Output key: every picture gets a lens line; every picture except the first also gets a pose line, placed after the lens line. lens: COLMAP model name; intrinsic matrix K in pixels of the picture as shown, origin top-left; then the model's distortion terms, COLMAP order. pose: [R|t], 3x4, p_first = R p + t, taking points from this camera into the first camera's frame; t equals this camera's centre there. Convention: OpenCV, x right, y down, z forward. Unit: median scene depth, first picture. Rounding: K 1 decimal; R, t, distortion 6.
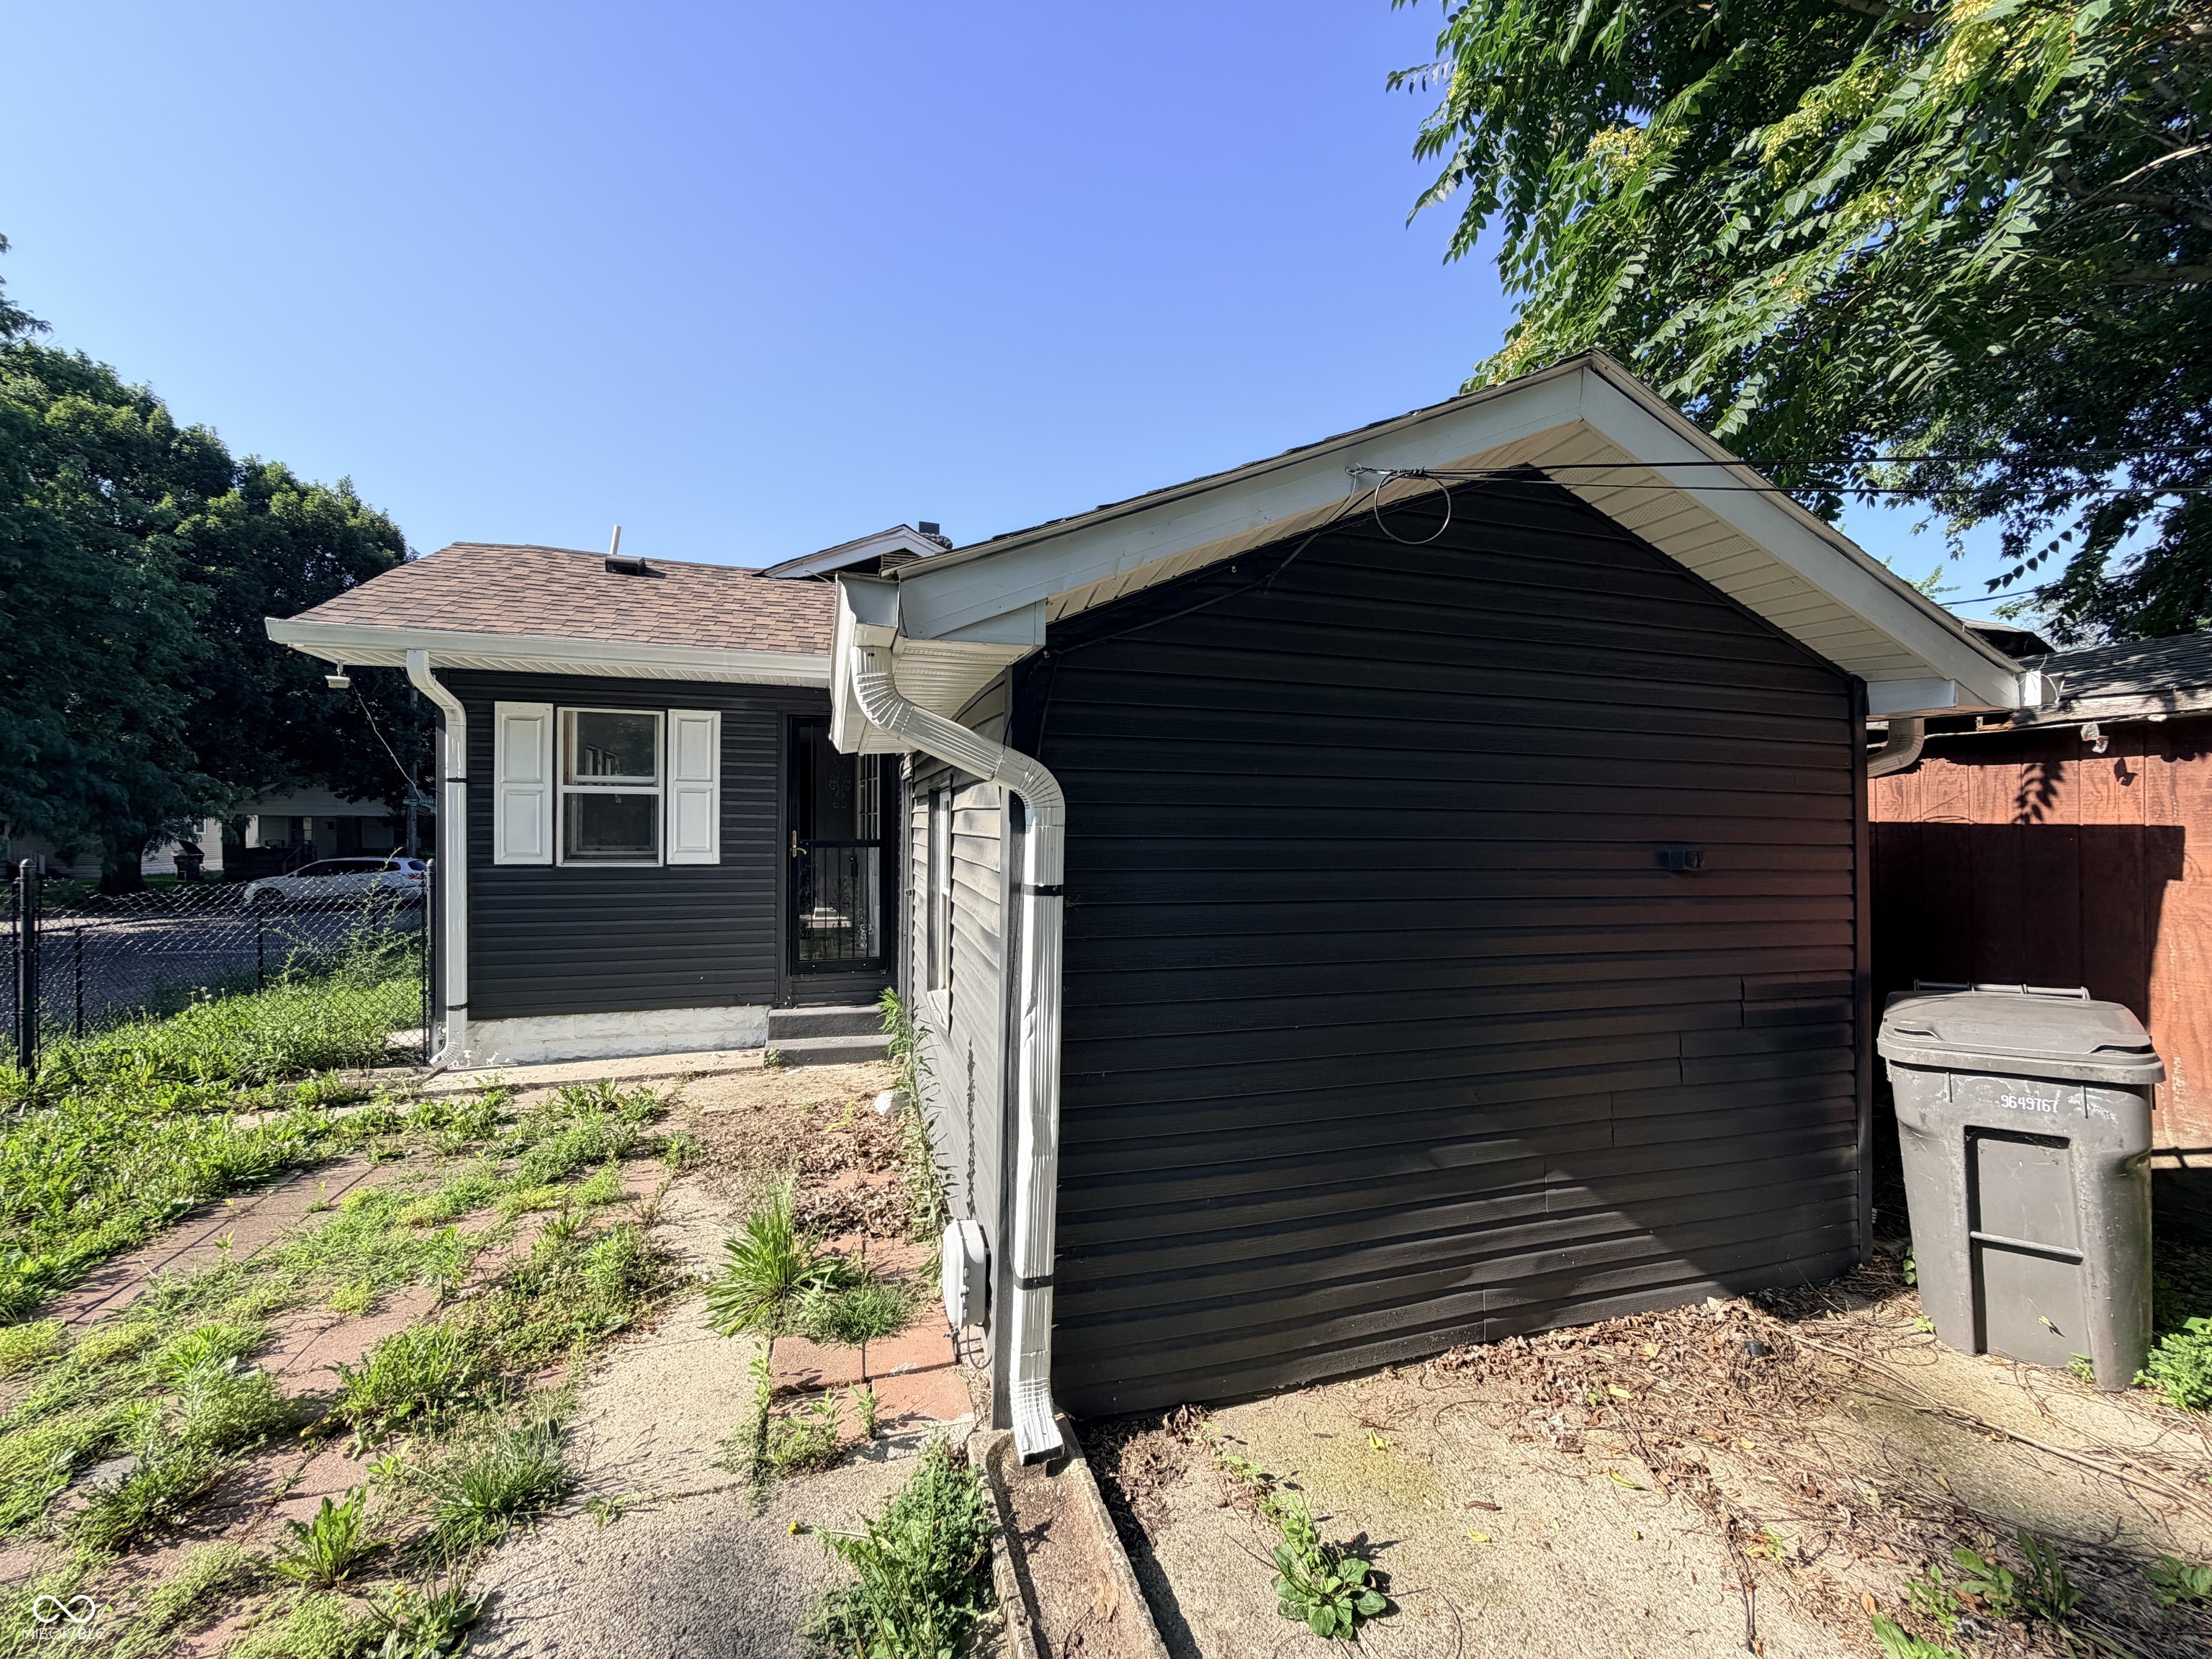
lens RADIAL K [[882.6, 0, 1110.0], [0, 882.6, 828.7], [0, 0, 1]] dist [-0.002189, 0.000681]
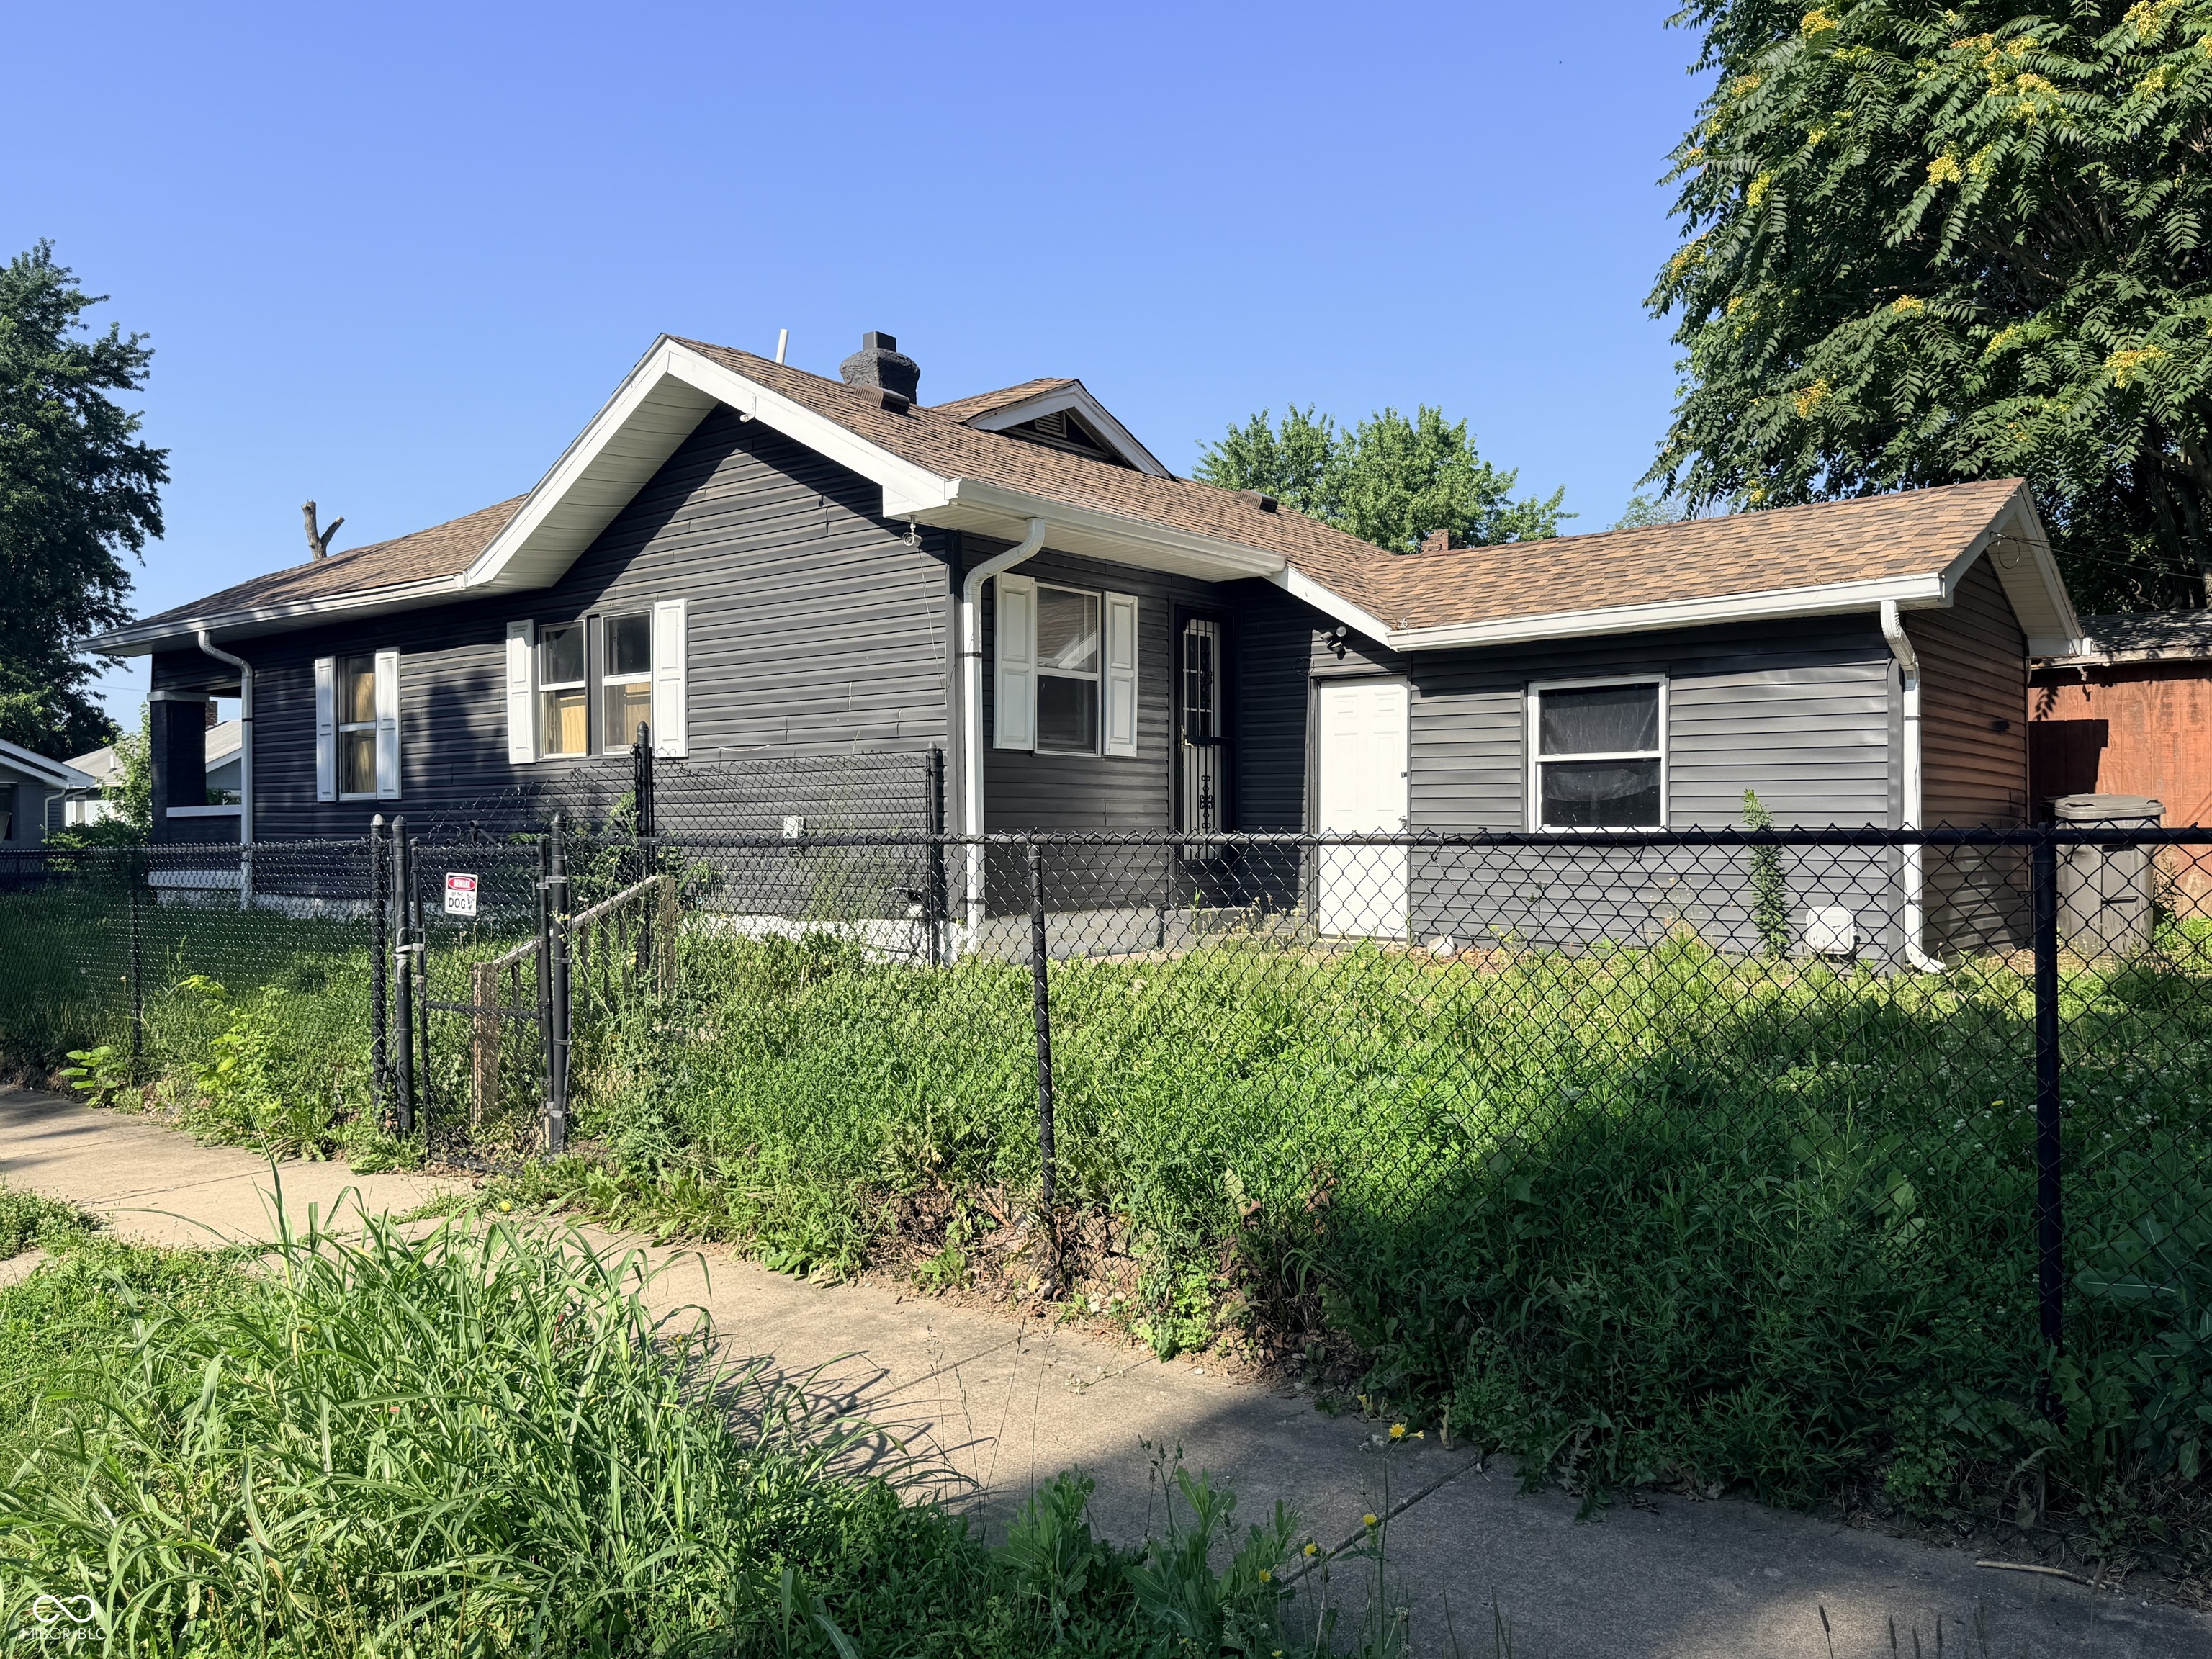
lens RADIAL K [[1703.4, 0, 1098.2], [0, 1703.4, 835.2], [0, 0, 1]] dist [0.044802, -0.049303]
pose [[0.832968, -0.009108, 0.553247, -2.443637], [0.009681, 0.999951, 0.001886, 0.198305], [-0.553237, 0.003785, 0.833015, -0.827067]]
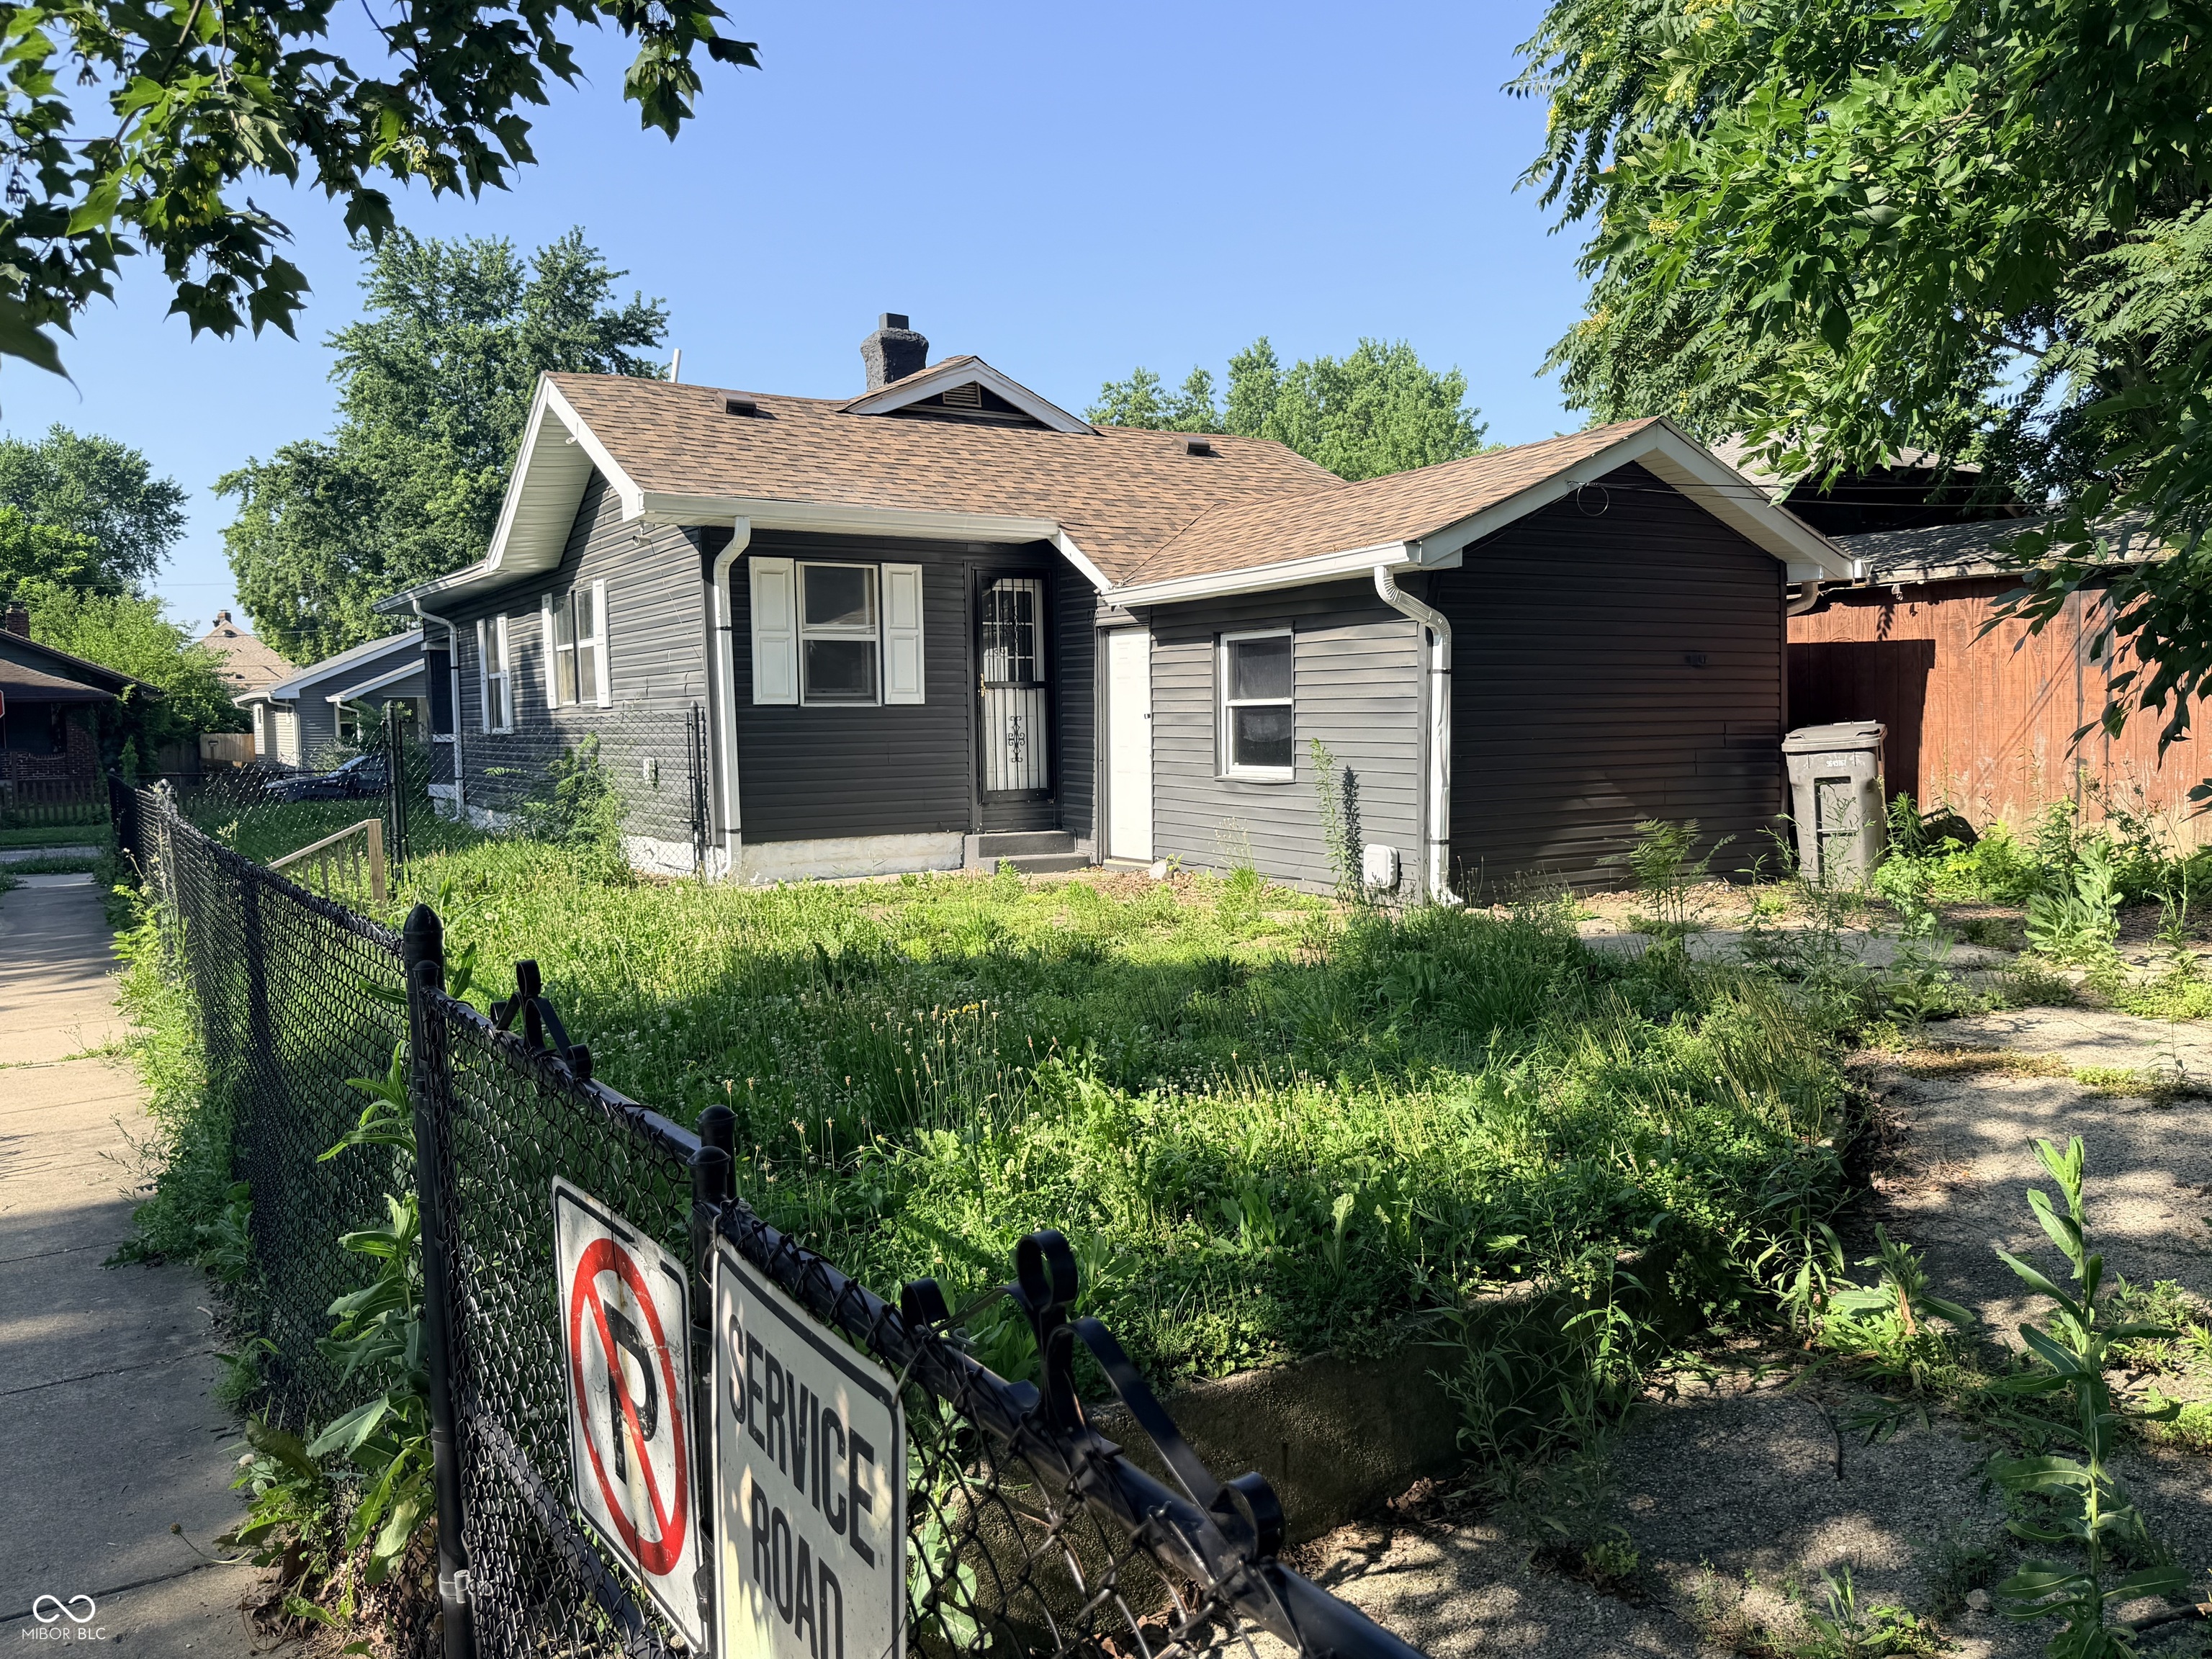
lens RADIAL K [[1703.4, 0, 1109.6], [0, 1703.4, 849.3], [0, 0, 1]] dist [0.044802, -0.049303]
pose [[0.969352, -0.042507, 0.241970, -1.217469], [0.024162, 0.996638, 0.078285, 0.098948], [-0.244484, -0.070039, 0.967121, -1.869788]]
